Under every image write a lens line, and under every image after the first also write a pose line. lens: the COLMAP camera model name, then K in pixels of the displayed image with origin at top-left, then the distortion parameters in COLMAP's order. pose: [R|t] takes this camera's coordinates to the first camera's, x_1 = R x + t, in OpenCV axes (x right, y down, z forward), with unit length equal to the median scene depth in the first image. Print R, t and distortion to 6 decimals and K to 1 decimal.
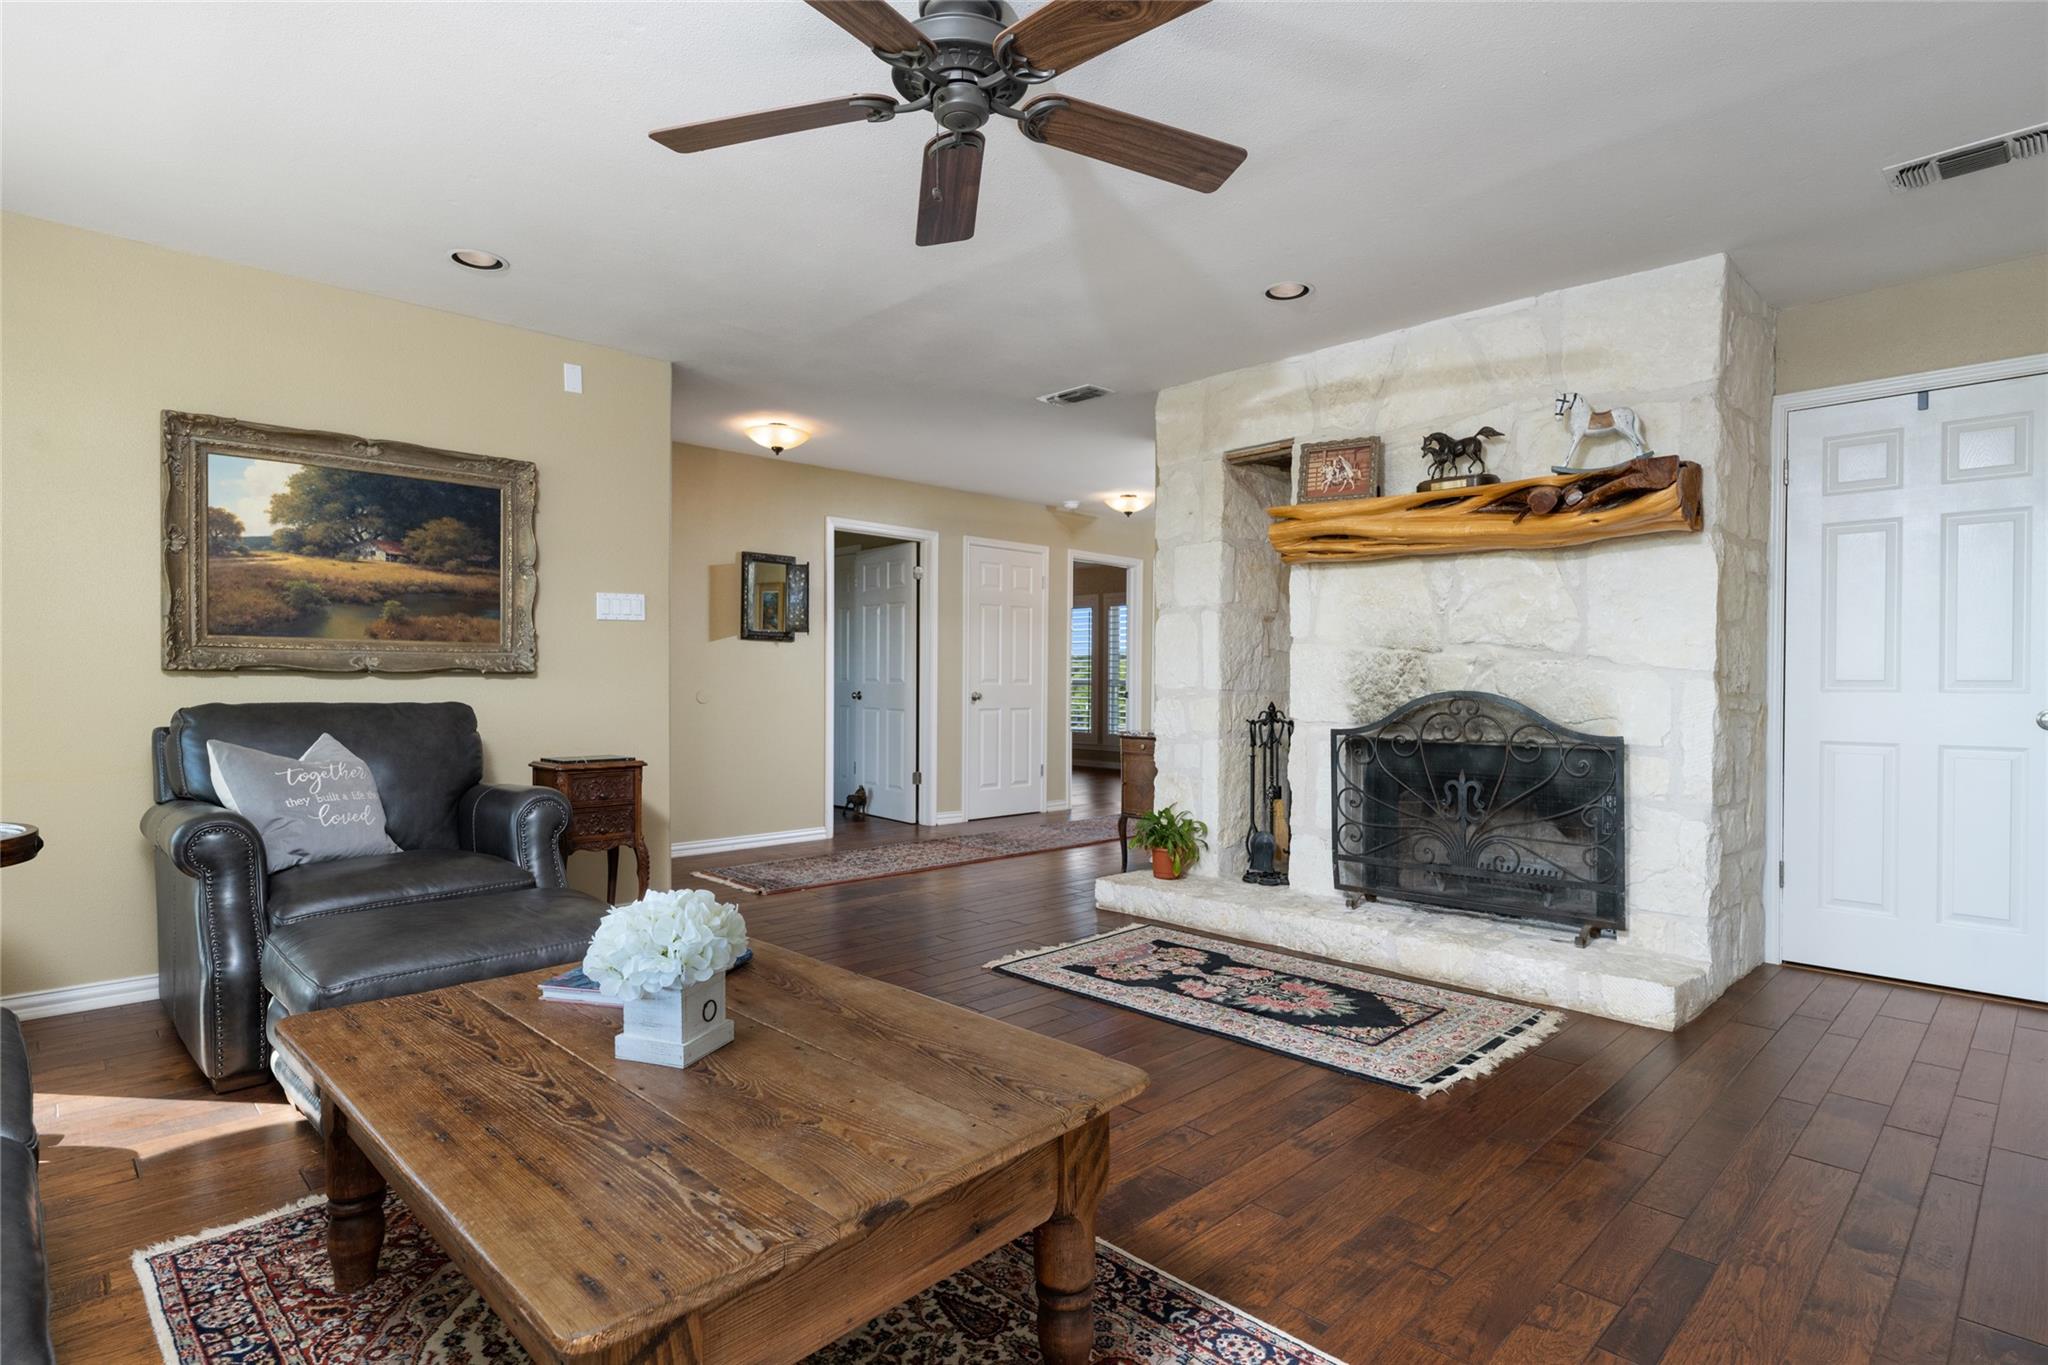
lens RADIAL K [[1048.3, 0, 1018.0], [0, 1048.3, 689.2], [0, 0, 1]] dist [0.002836, 0.000290]
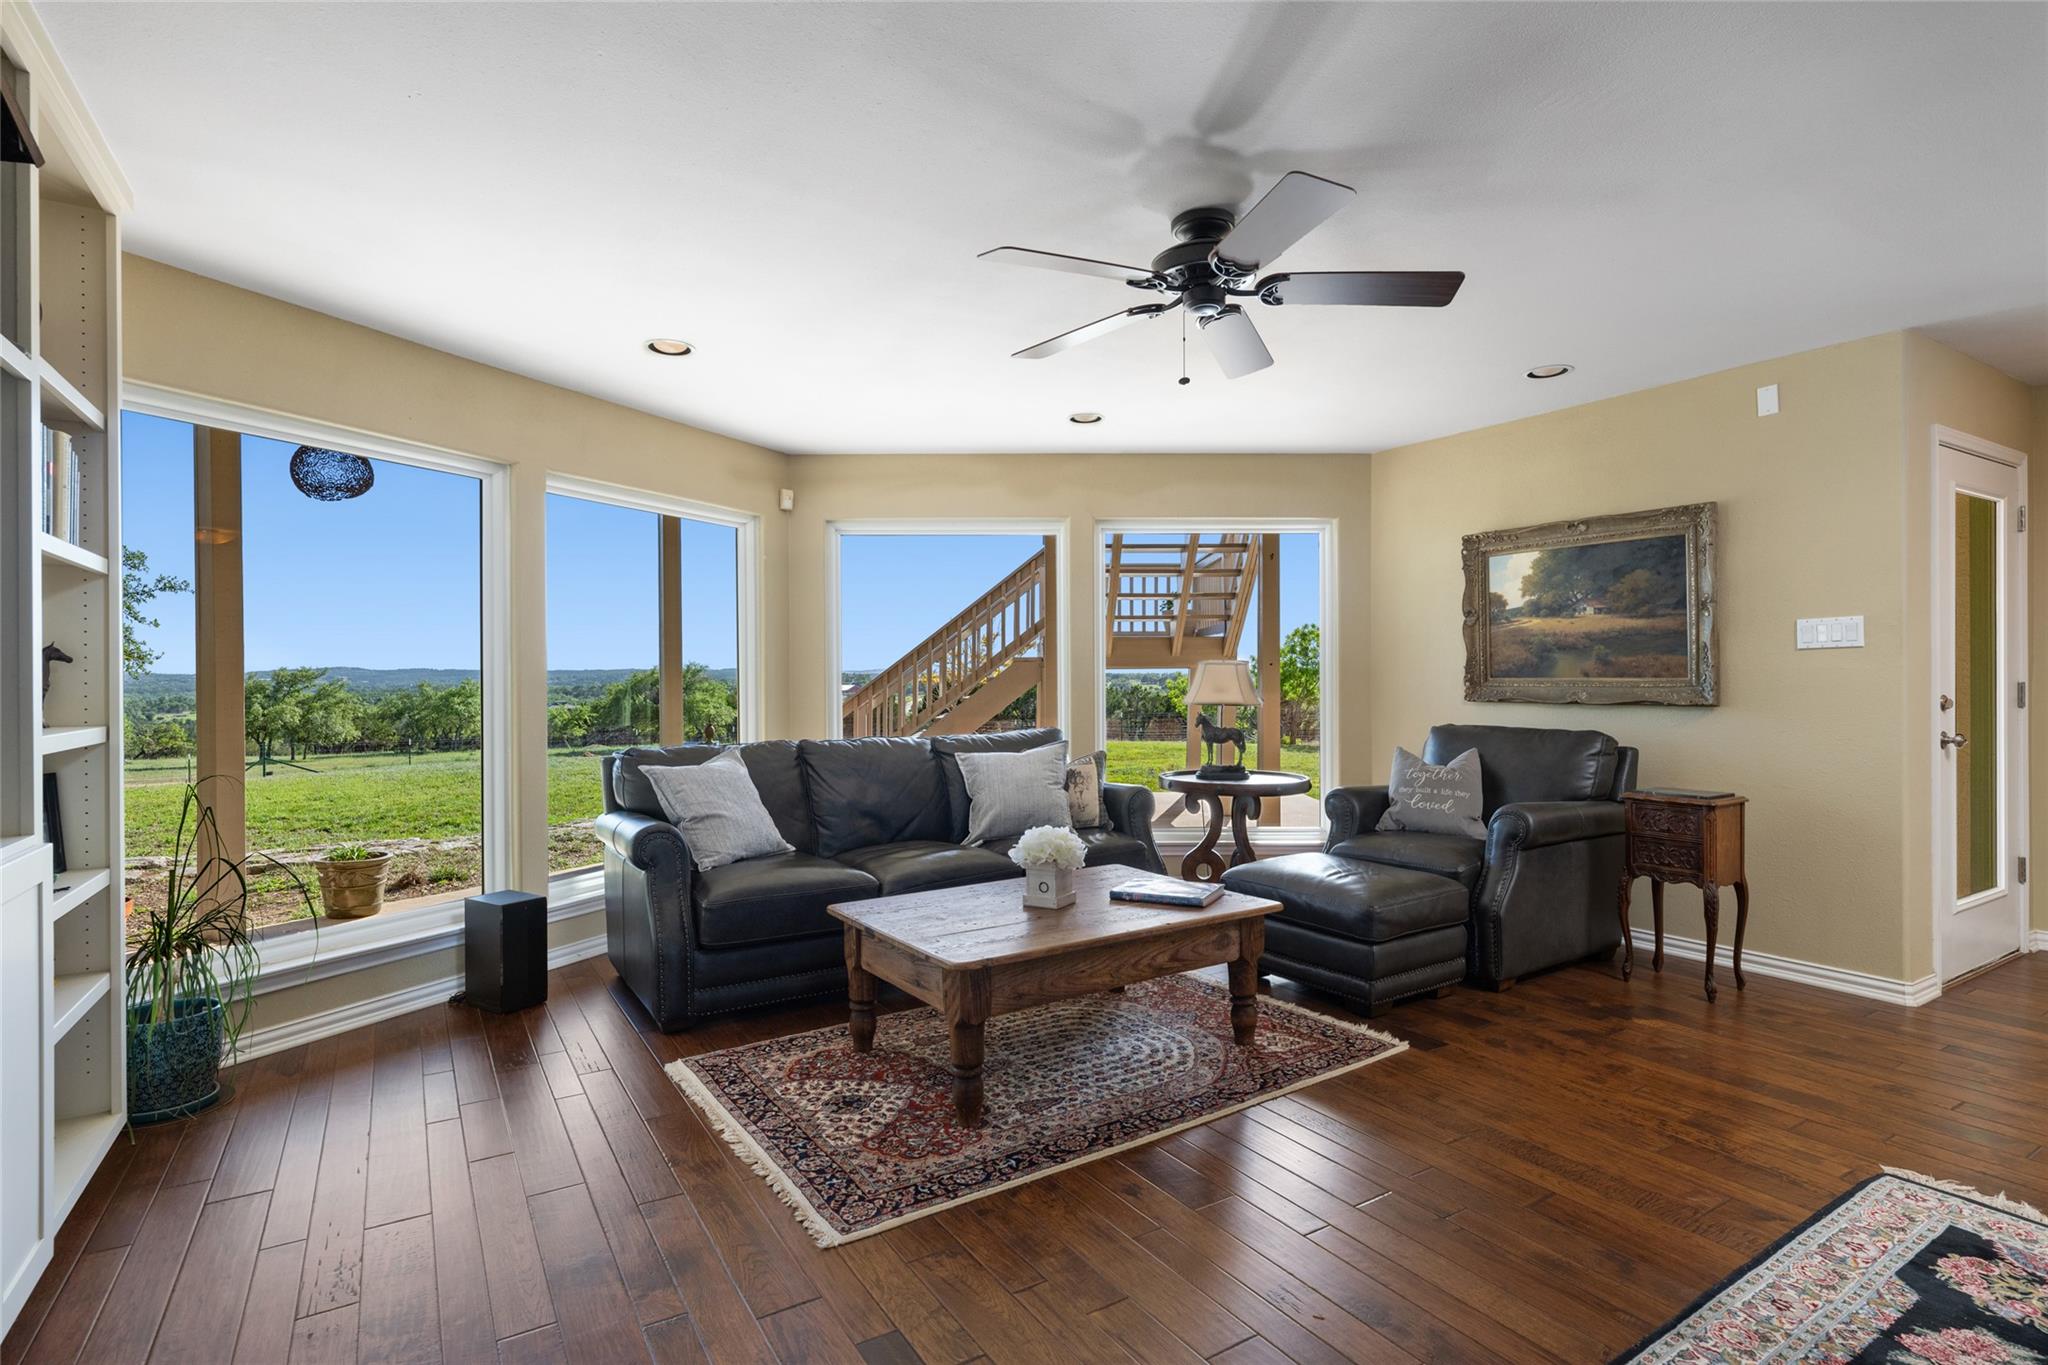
lens RADIAL K [[1000.2, 0, 1020.1], [0, 1000.2, 679.9], [0, 0, 1]] dist [0.001933, 0.000360]
pose [[-0.220567, -0.003302, -0.975366, 0.723071], [-0.005247, 0.999984, -0.002199, -0.039574], [0.975358, 0.004633, -0.220581, 0.621179]]
